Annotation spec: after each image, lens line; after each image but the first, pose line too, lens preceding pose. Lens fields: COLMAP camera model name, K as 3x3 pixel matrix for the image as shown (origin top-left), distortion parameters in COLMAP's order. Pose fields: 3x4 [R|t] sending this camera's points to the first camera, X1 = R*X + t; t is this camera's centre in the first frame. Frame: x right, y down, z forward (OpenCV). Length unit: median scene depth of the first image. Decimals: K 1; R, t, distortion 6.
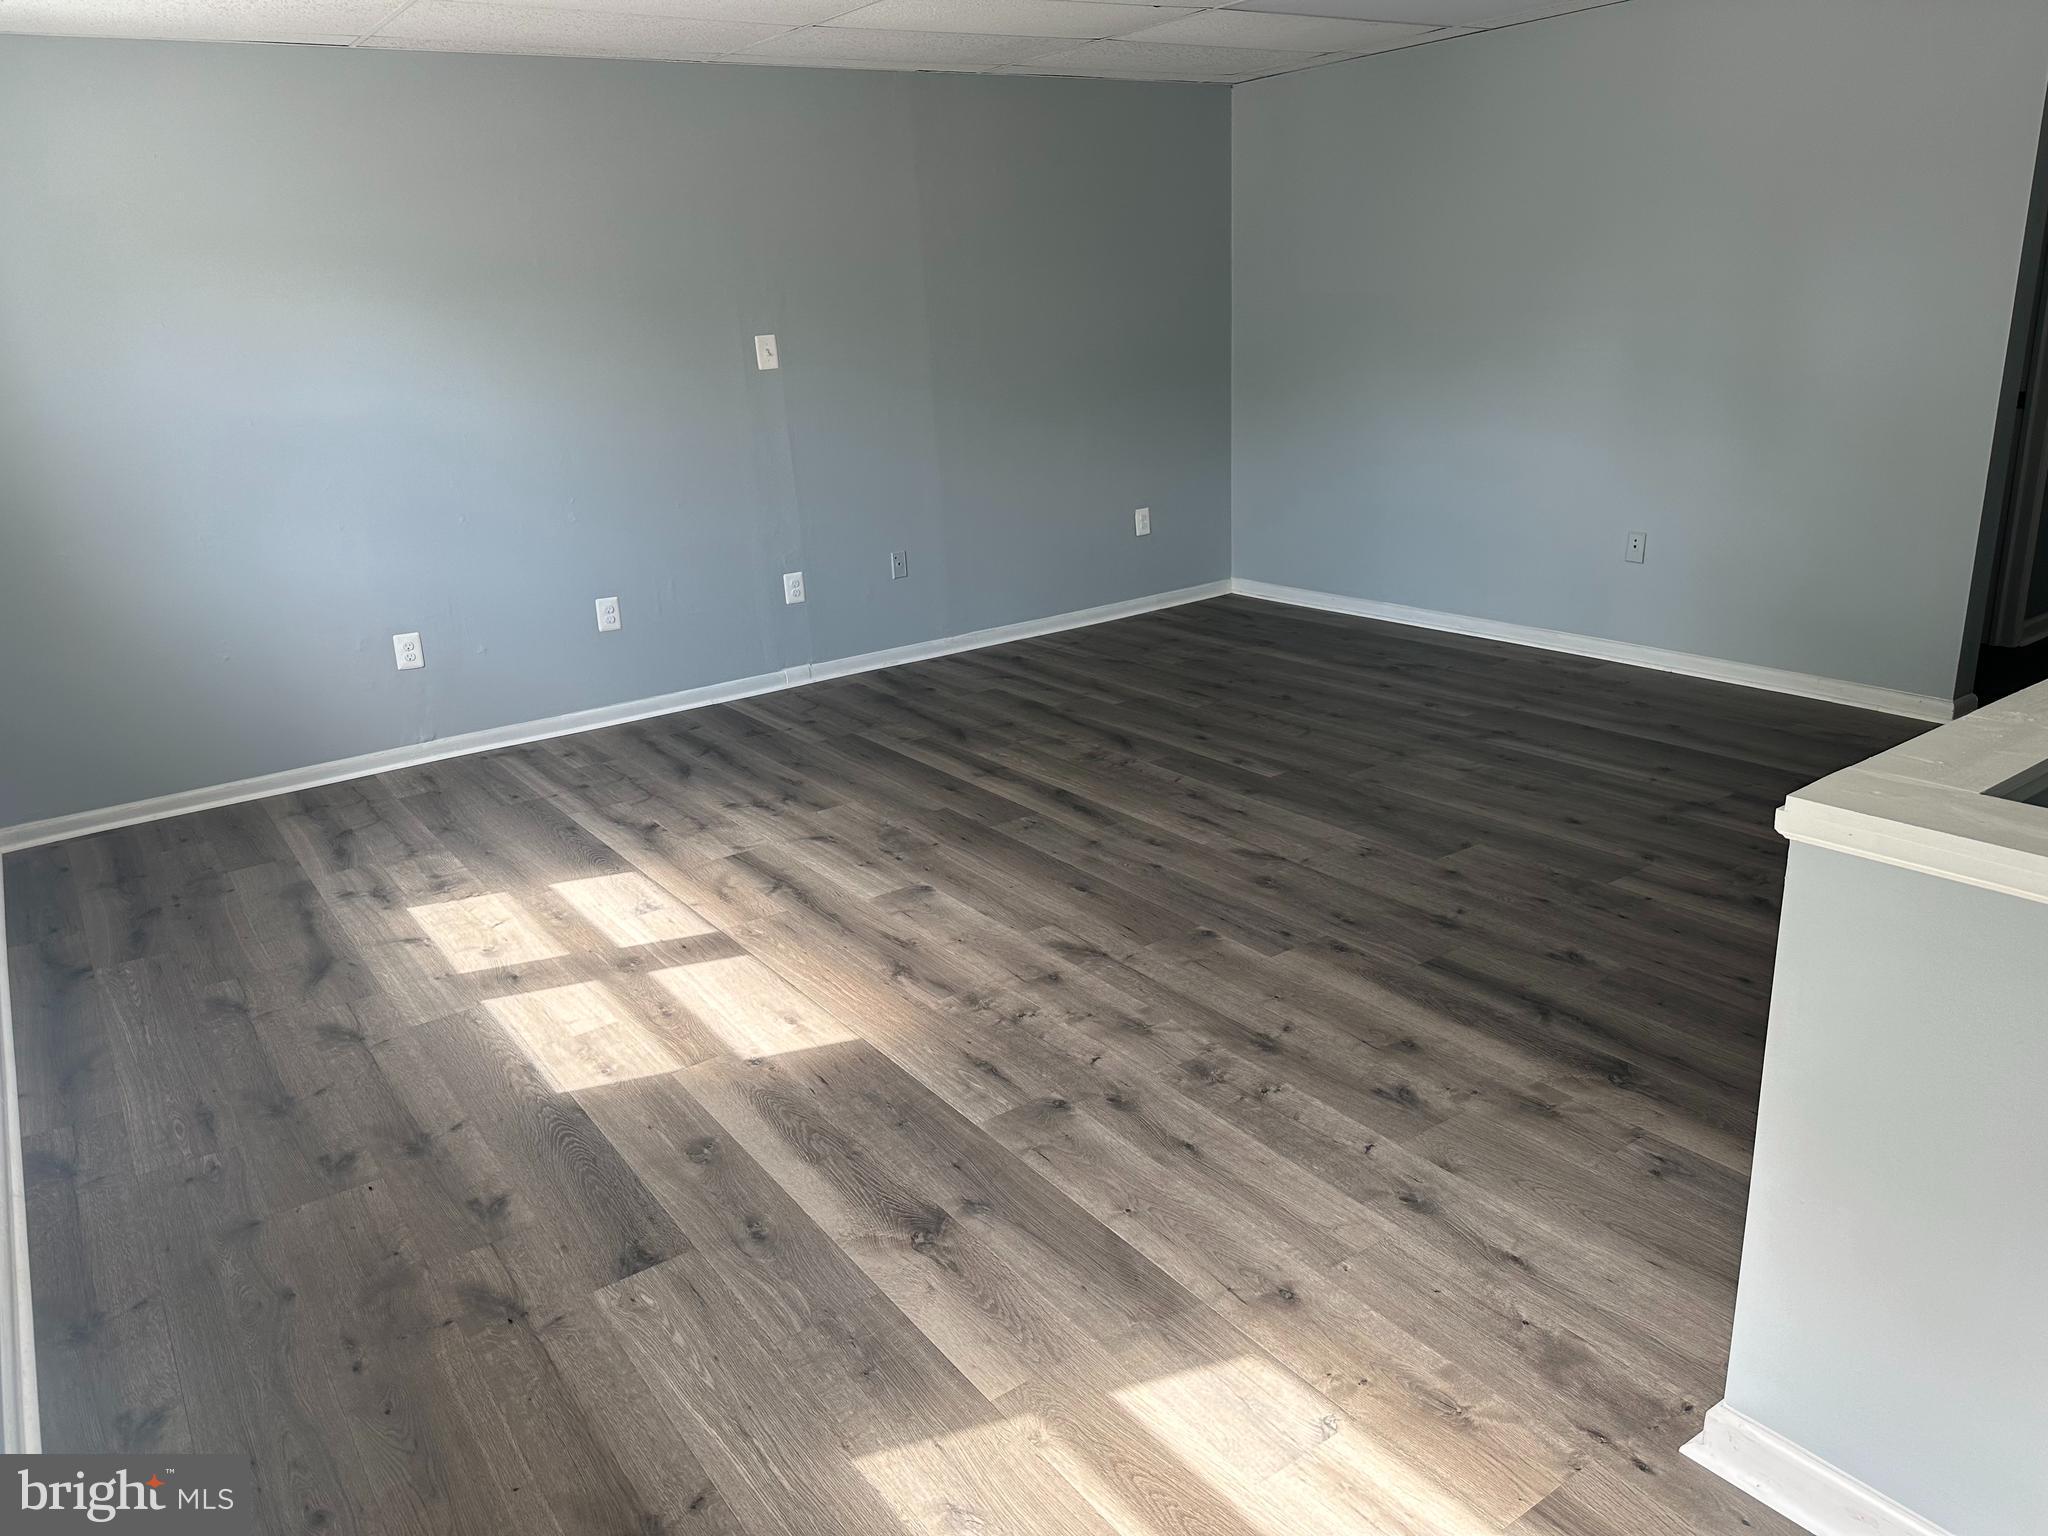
lens RADIAL K [[1449.2, 0, 1024.0], [0, 1449.2, 768.0], [0, 0, 1]] dist [0.096534, -0.143715]
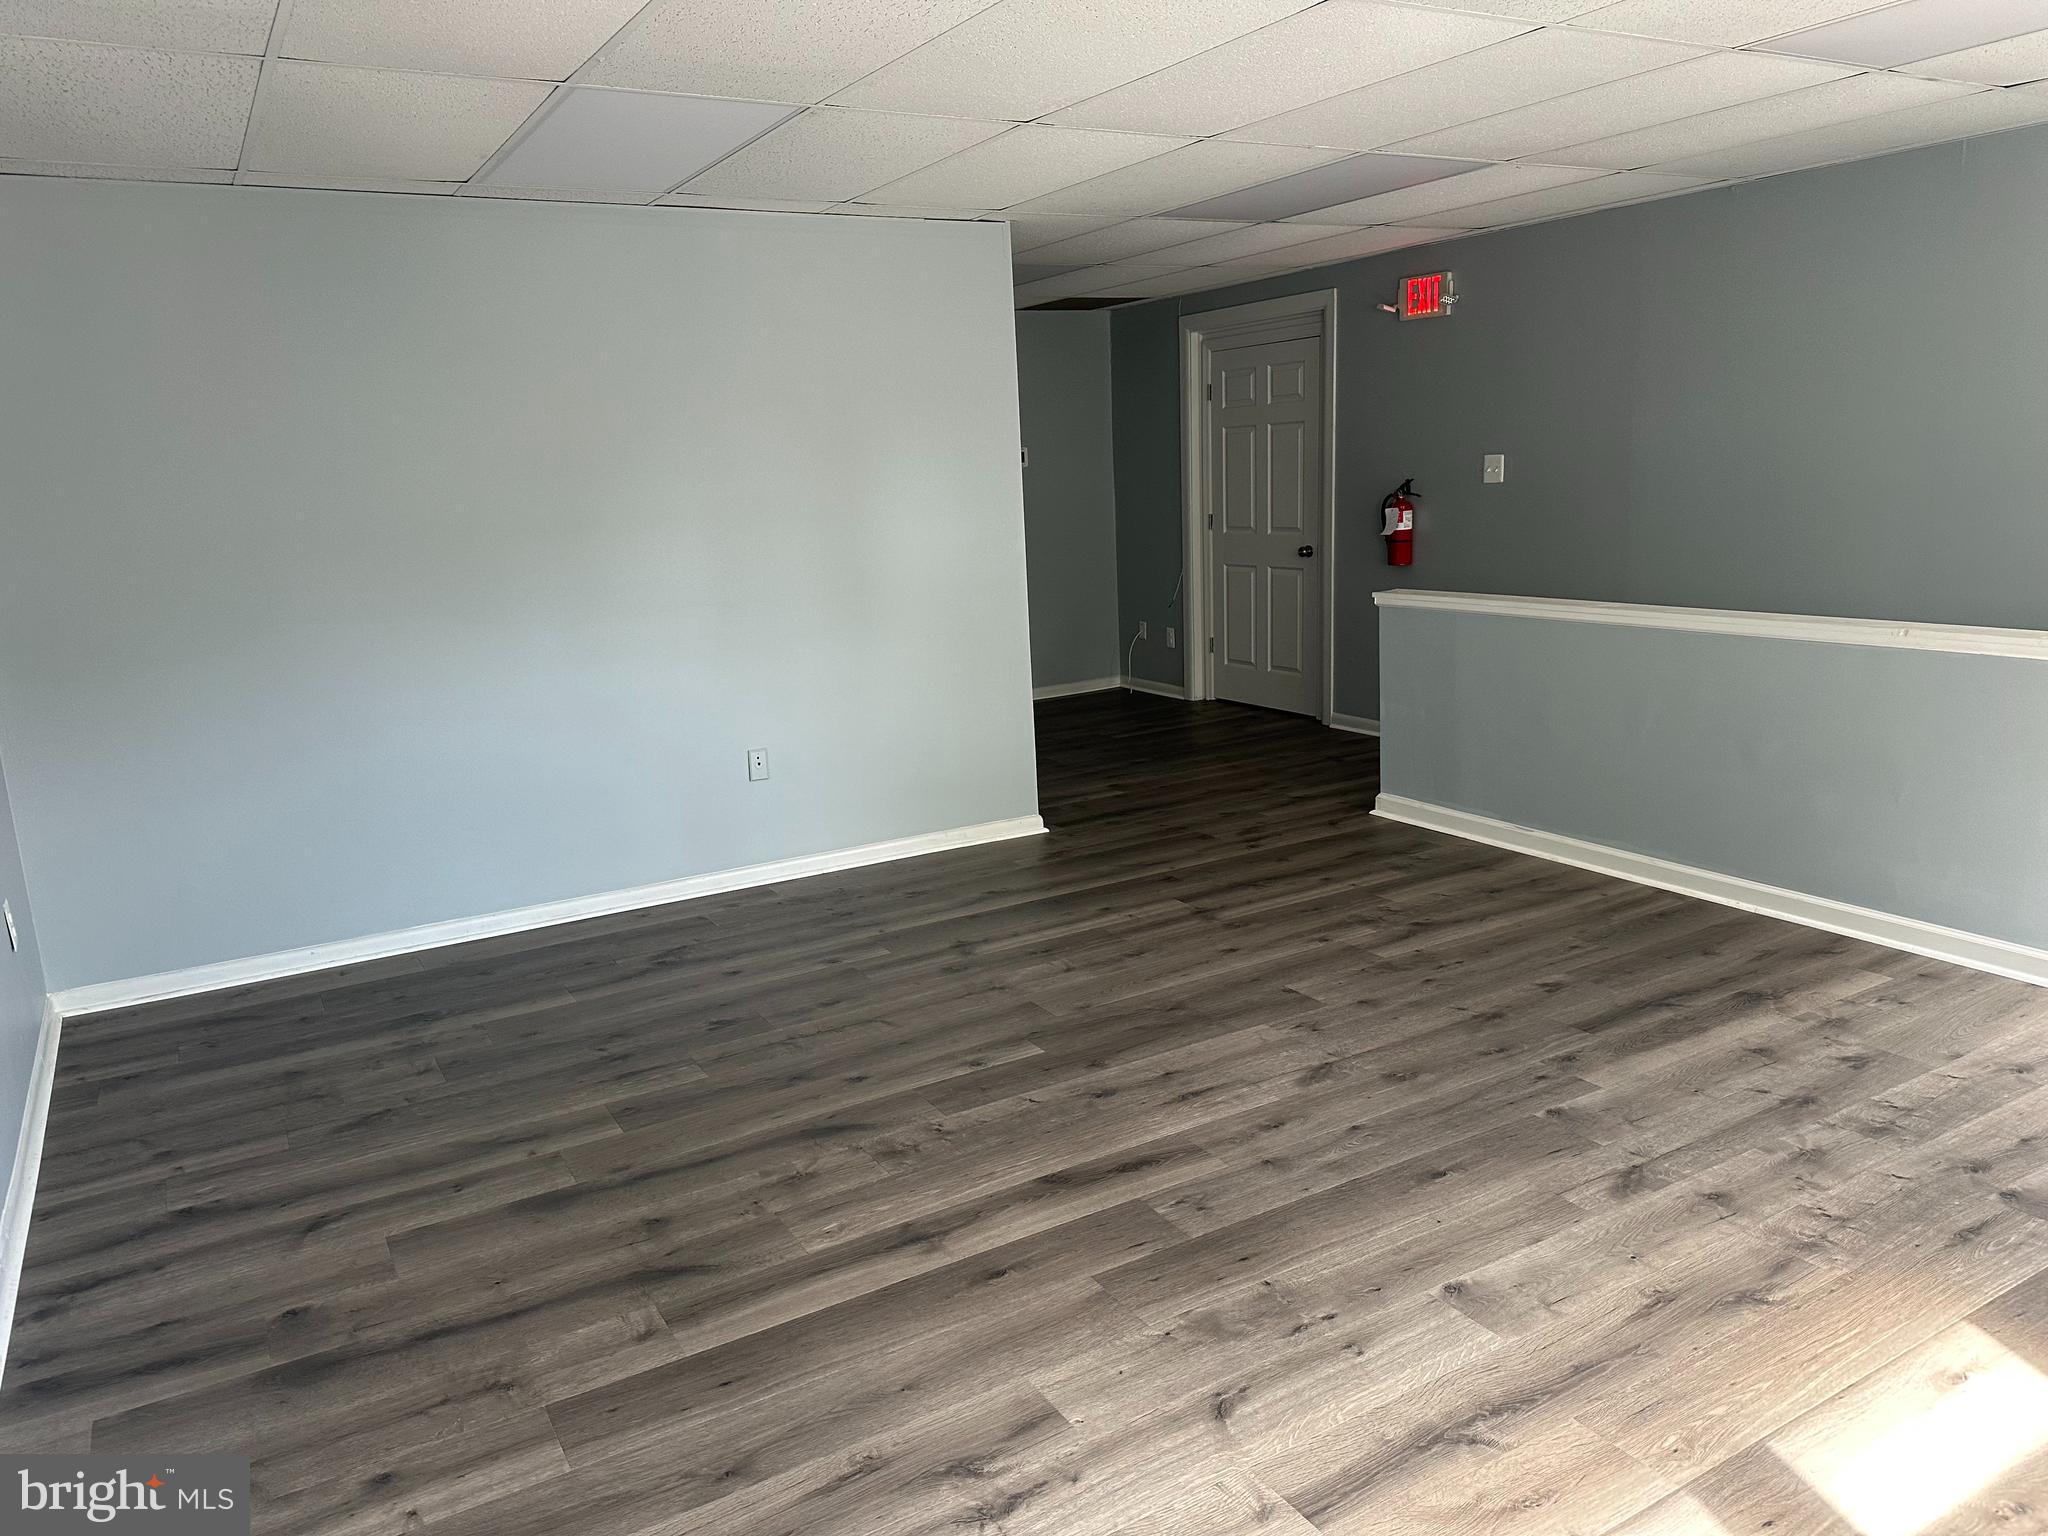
lens RADIAL K [[1449.2, 0, 1024.0], [0, 1449.2, 768.0], [0, 0, 1]] dist [0.096534, -0.143715]
pose [[0.069400, -0.151276, 0.986052, -0.644091], [0.340115, 0.932802, 0.119169, -0.258671], [-0.937819, 0.327101, 0.116188, 0.946540]]
